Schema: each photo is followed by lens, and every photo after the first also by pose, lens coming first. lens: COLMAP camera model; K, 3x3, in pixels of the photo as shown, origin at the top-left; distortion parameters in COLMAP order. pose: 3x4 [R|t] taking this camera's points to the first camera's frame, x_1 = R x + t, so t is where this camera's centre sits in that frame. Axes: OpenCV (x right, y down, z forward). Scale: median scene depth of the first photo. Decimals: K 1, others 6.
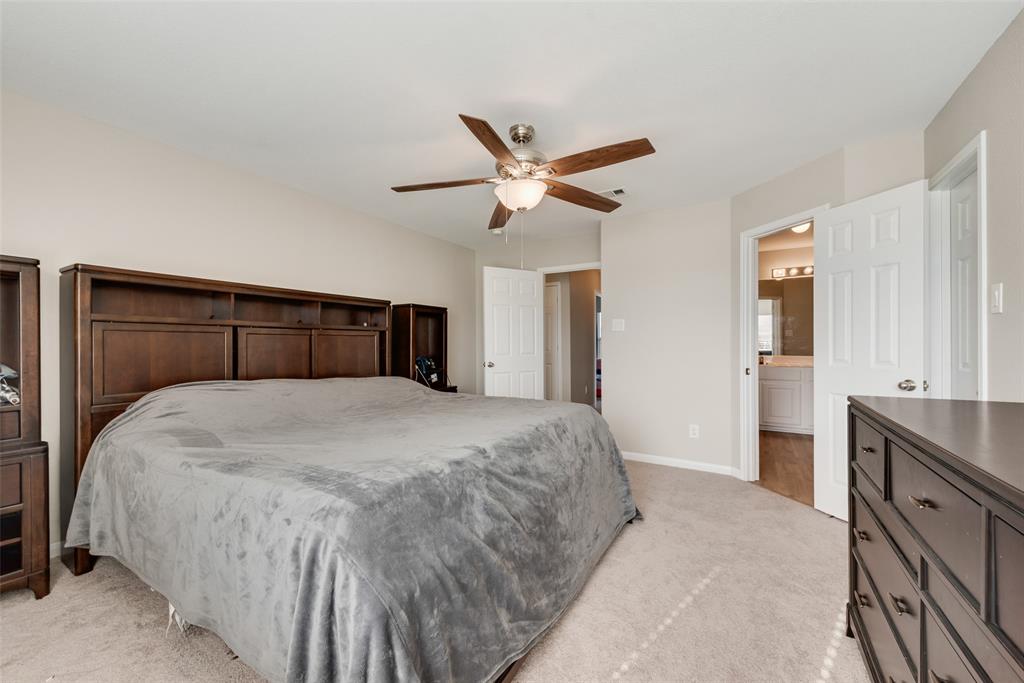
lens RADIAL K [[401.5, 0, 512.2], [0, 401.5, 341.7], [0, 0, 1]] dist [0.001489, 0.000053]
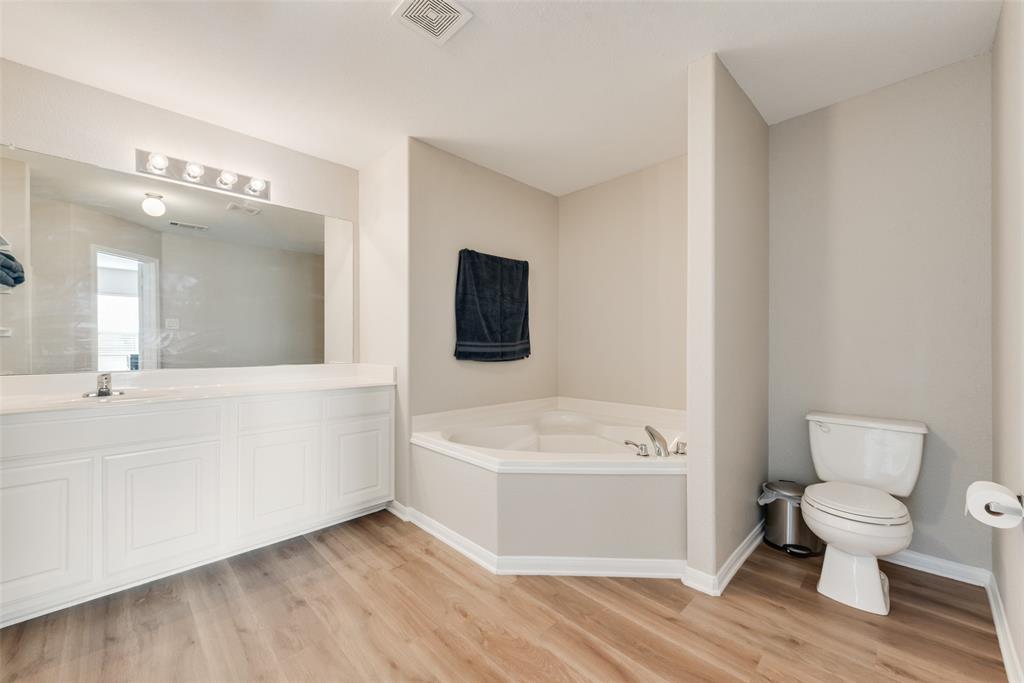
lens RADIAL K [[401.5, 0, 507.9], [0, 401.5, 344.5], [0, 0, 1]] dist [0.001489, 0.000053]
pose [[0.251080, 0.003595, 0.967960, 0.252493], [0.002114, 0.999989, -0.004263, 0.009939], [-0.967964, 0.003117, 0.251069, 0.390423]]
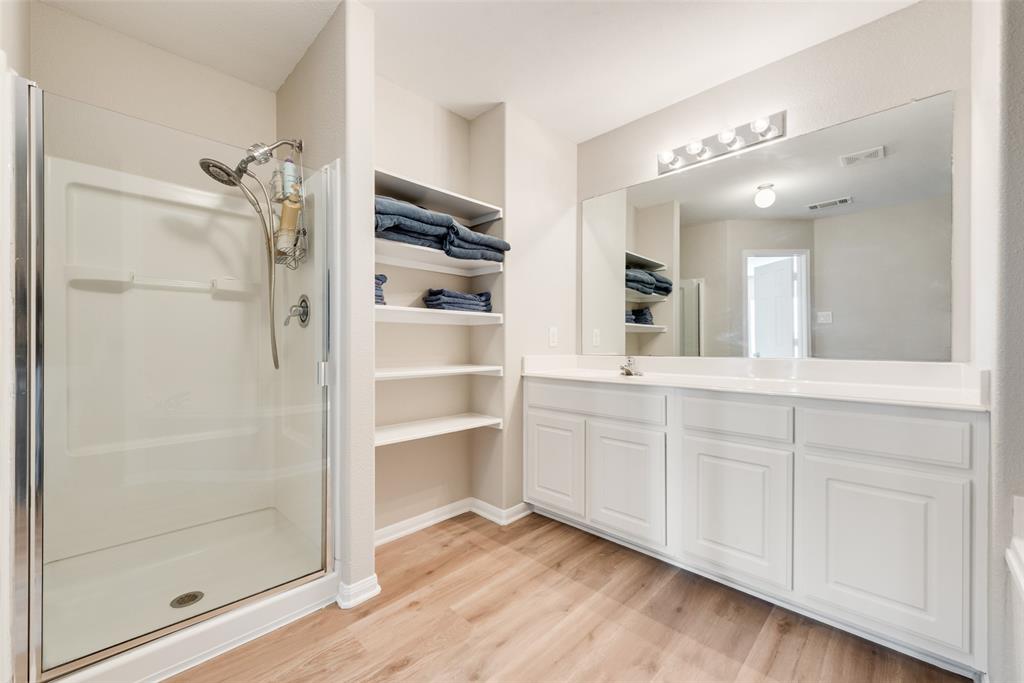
lens RADIAL K [[401.5, 0, 507.8], [0, 401.5, 347.6], [0, 0, 1]] dist [0.001489, 0.000053]
pose [[0.969921, 0.000212, -0.243418, 0.389111], [0.000201, 0.999999, 0.001672, 0.017020], [0.243418, -0.001670, 0.969920, 0.383558]]
